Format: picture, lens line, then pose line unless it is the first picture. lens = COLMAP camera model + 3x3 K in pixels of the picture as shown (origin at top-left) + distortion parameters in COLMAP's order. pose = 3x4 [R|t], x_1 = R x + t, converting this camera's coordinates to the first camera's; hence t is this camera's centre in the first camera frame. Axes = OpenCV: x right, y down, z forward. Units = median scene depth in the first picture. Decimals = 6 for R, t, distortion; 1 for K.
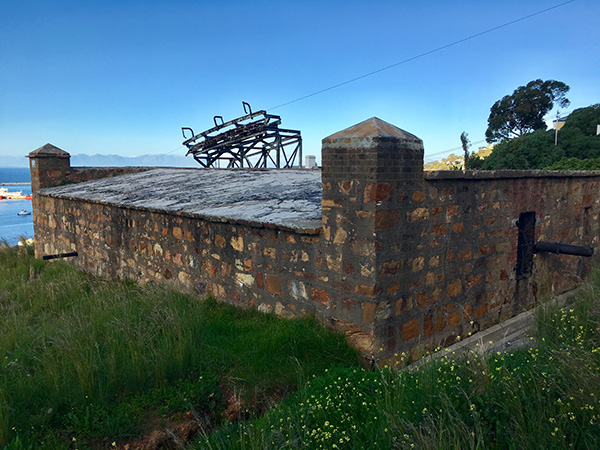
lens RADIAL K [[502.9, 0, 300.0], [0, 502.9, 225.0], [0, 0, 1]] dist [0.051302, -0.000566]
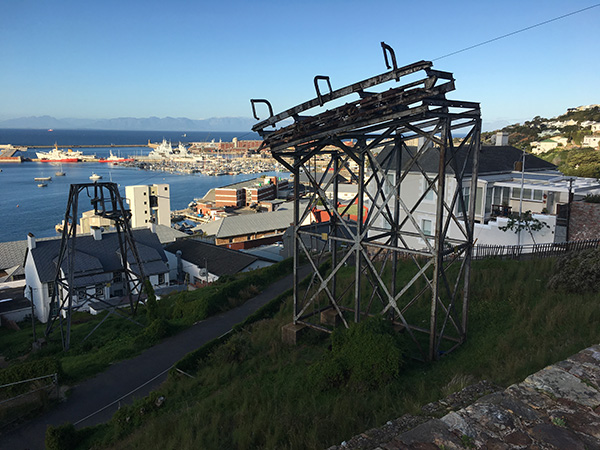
lens RADIAL K [[502.9, 0, 300.0], [0, 502.9, 225.0], [0, 0, 1]] dist [0.051302, -0.000566]
pose [[0.992094, 0.026012, -0.122774, -0.118729], [-0.017103, 0.997180, 0.073073, -0.104328], [0.124329, -0.070396, 0.989741, 0.490345]]
